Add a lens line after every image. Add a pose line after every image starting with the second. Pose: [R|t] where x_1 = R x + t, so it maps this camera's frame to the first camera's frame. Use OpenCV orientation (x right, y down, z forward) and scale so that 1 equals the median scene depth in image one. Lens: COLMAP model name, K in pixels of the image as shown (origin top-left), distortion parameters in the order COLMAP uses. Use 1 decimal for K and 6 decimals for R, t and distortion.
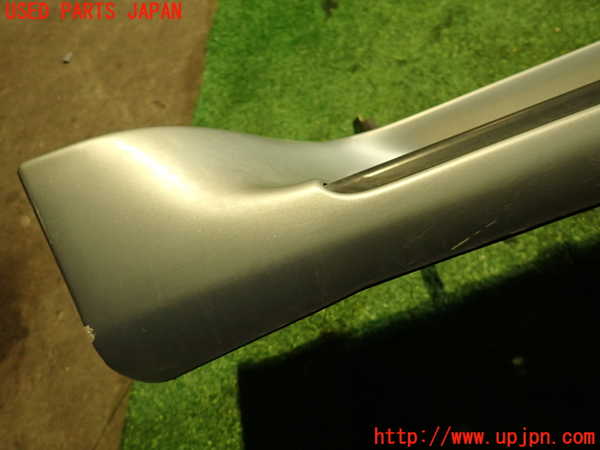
lens RADIAL K [[447.0, 0, 300.0], [0, 447.0, 225.0], [0, 0, 1]] dist [0.036422, -0.048360]
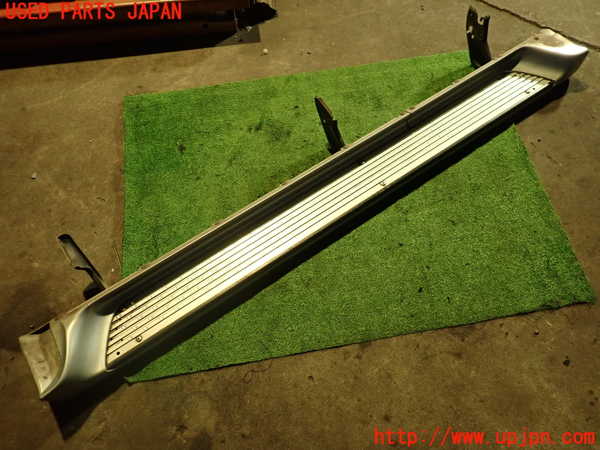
lens RADIAL K [[447.0, 0, 300.0], [0, 447.0, 225.0], [0, 0, 1]] dist [0.036422, -0.048360]
pose [[0.933665, -0.107676, 0.341578, -0.193244], [0.137890, 0.988288, -0.065366, 0.109865], [-0.330539, 0.108130, 0.937577, -1.263792]]
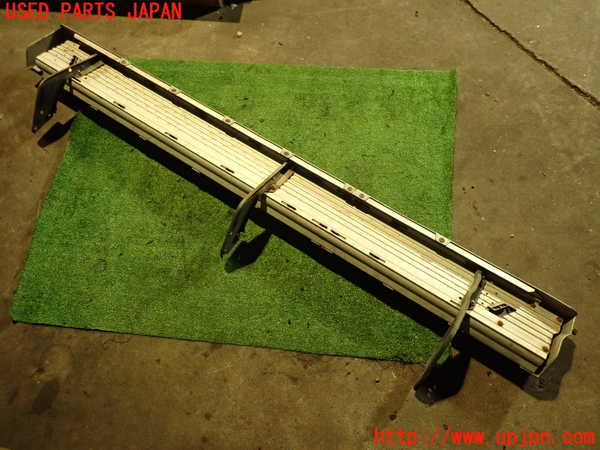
lens RADIAL K [[447.0, 0, 300.0], [0, 447.0, 225.0], [0, 0, 1]] dist [0.036422, -0.048360]
pose [[0.978647, 0.087965, 0.185775, 0.569932], [-0.096278, 0.994696, 0.036193, -0.113364], [-0.181606, -0.053306, 0.981926, -1.530097]]
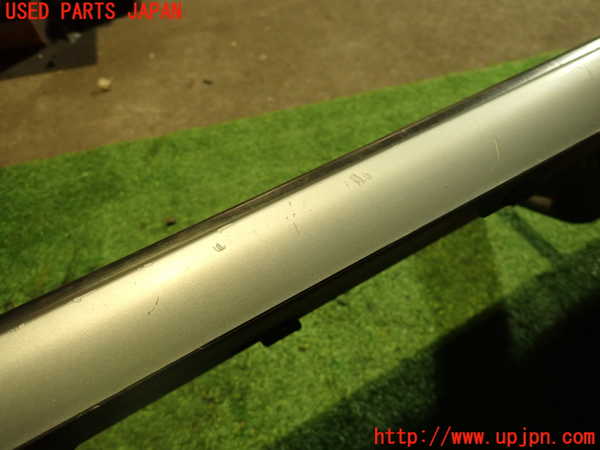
lens RADIAL K [[447.0, 0, 300.0], [0, 447.0, 225.0], [0, 0, 1]] dist [0.036422, -0.048360]
pose [[0.902391, -0.163667, 0.398627, 0.549467], [0.227715, 0.966468, -0.118679, -0.502855], [-0.365837, 0.197868, 0.909402, 0.010027]]
